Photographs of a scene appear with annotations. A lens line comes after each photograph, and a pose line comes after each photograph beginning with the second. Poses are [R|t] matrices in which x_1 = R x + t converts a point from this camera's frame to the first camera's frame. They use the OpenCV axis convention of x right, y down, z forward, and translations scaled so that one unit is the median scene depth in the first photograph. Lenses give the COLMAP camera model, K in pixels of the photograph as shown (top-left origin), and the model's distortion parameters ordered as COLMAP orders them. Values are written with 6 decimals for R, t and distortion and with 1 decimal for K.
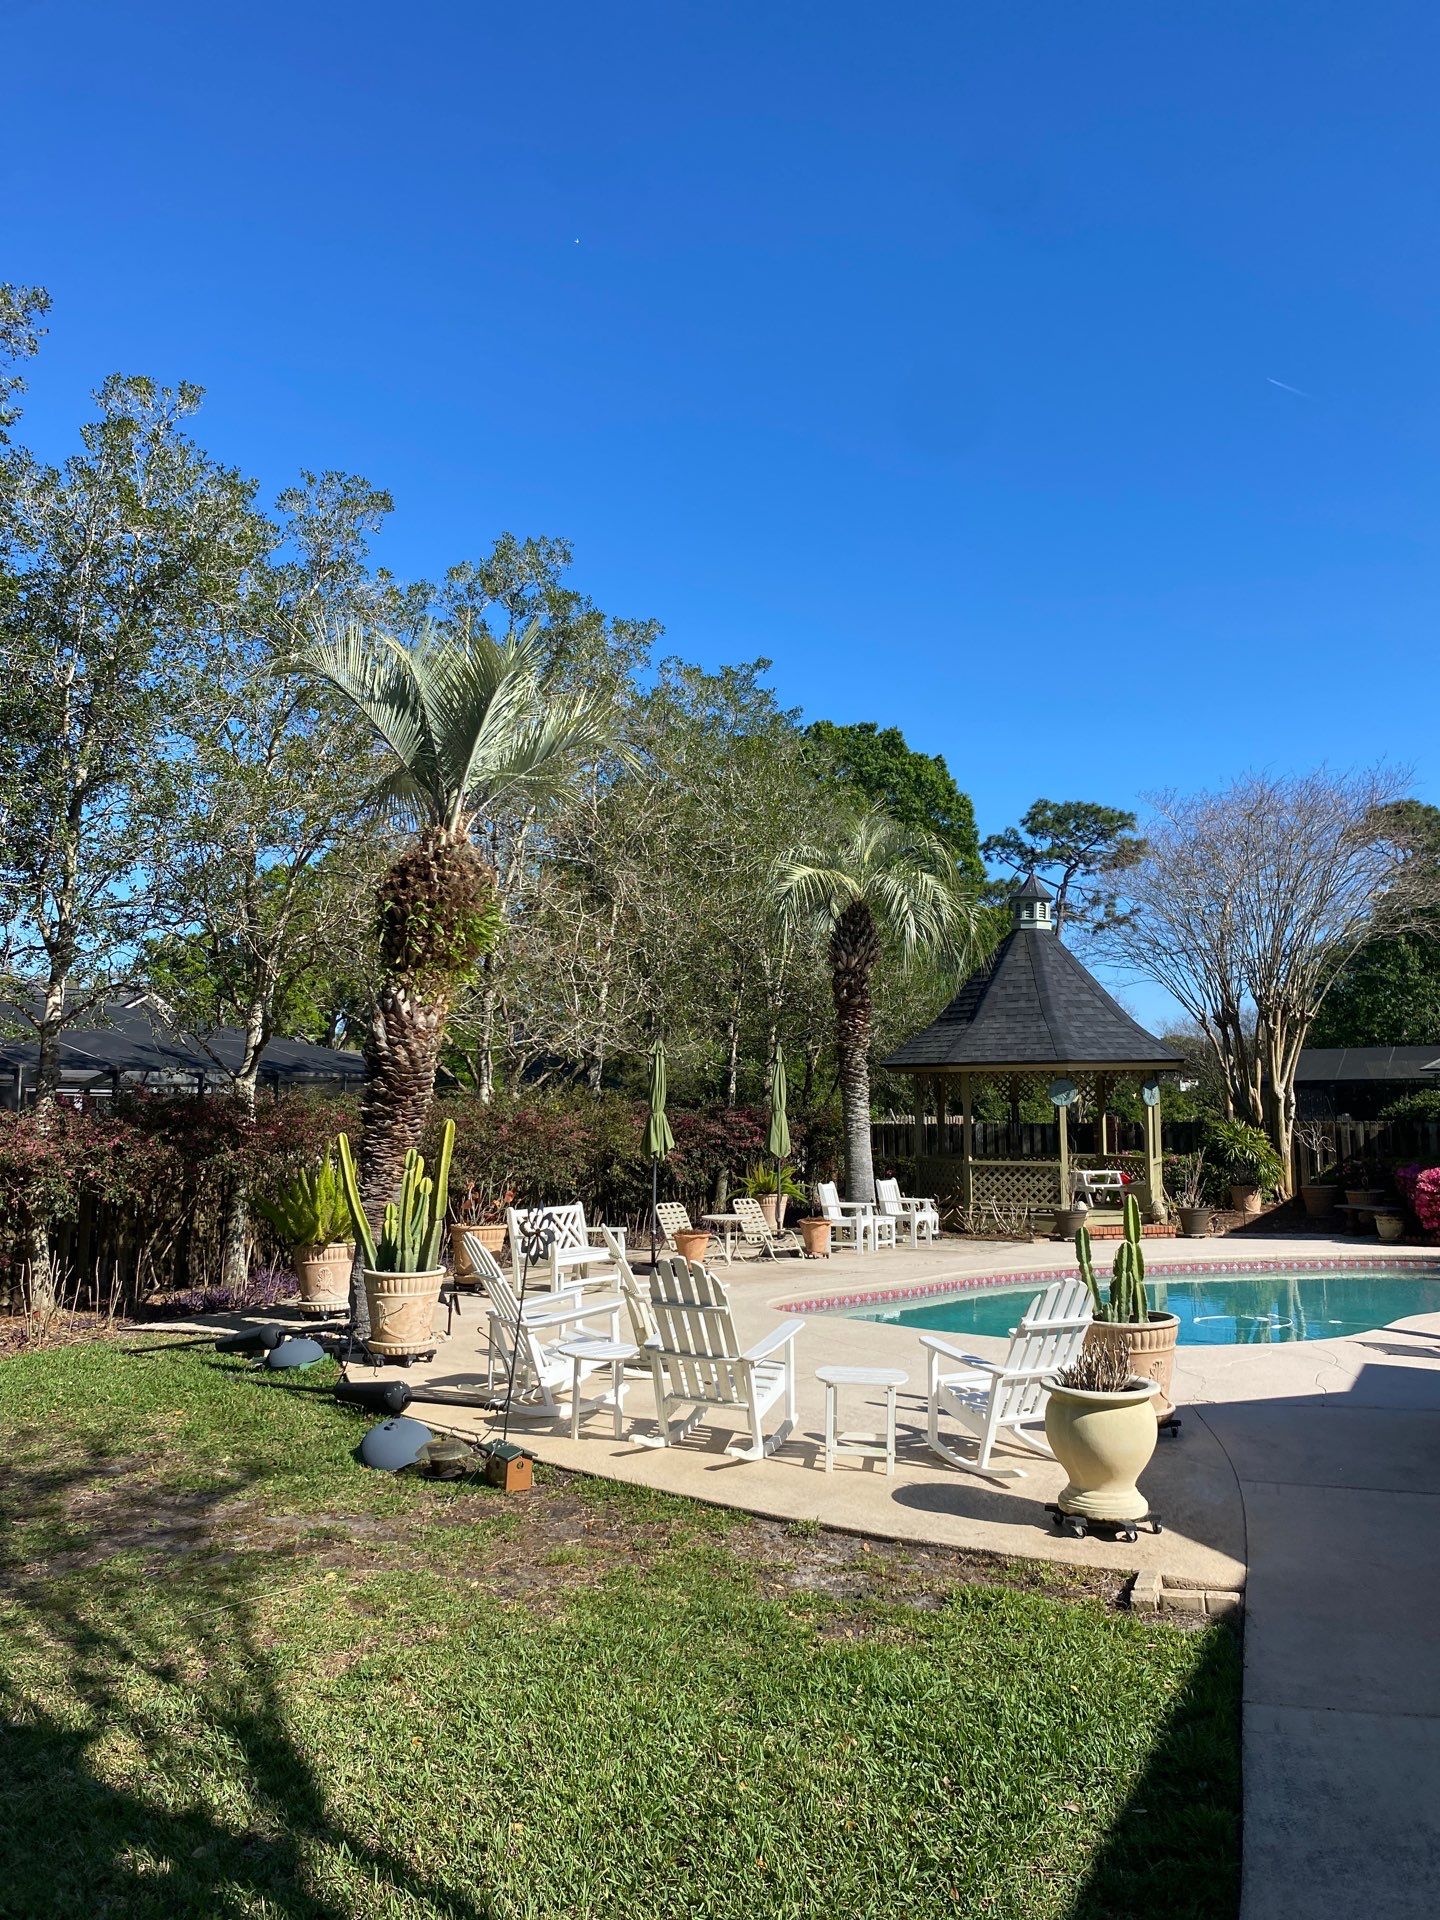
lens RADIAL K [[1413.9, 0, 726.8], [0, 1413.9, 898.6], [0, 0, 1]] dist [-0.000633, -0.003671]
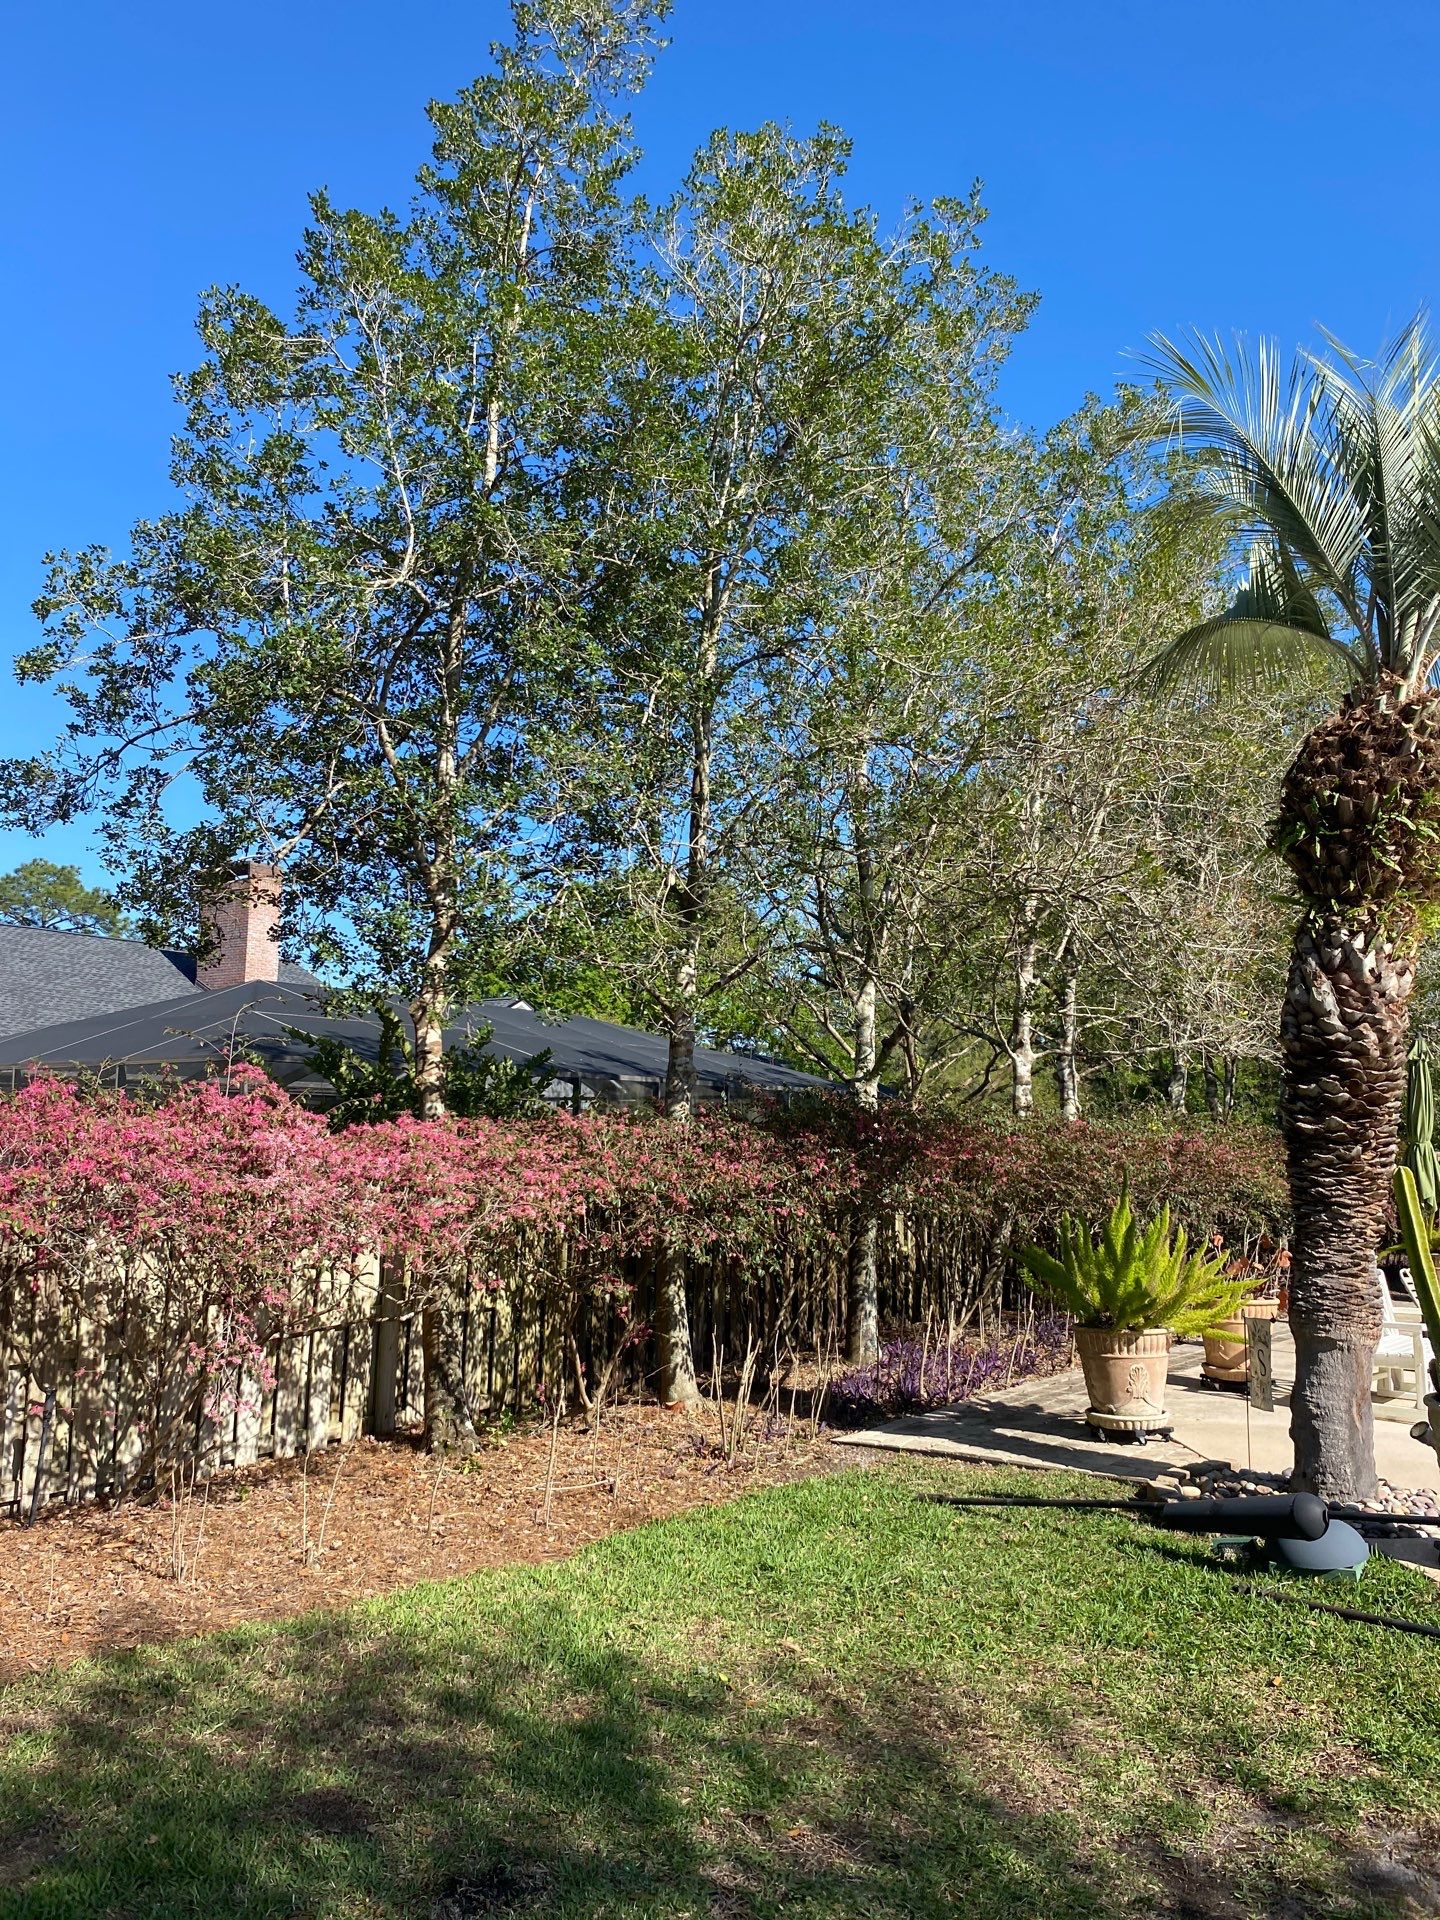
lens RADIAL K [[1426.2, 0, 756.1], [0, 1426.2, 961.3], [0, 0, 1]] dist [0.020401, -0.095506]
pose [[0.987035, 0.000718, -0.160502, -0.388240], [0.003656, 0.999630, 0.026958, 0.058714], [0.160462, -0.027195, 0.986667, 0.347050]]
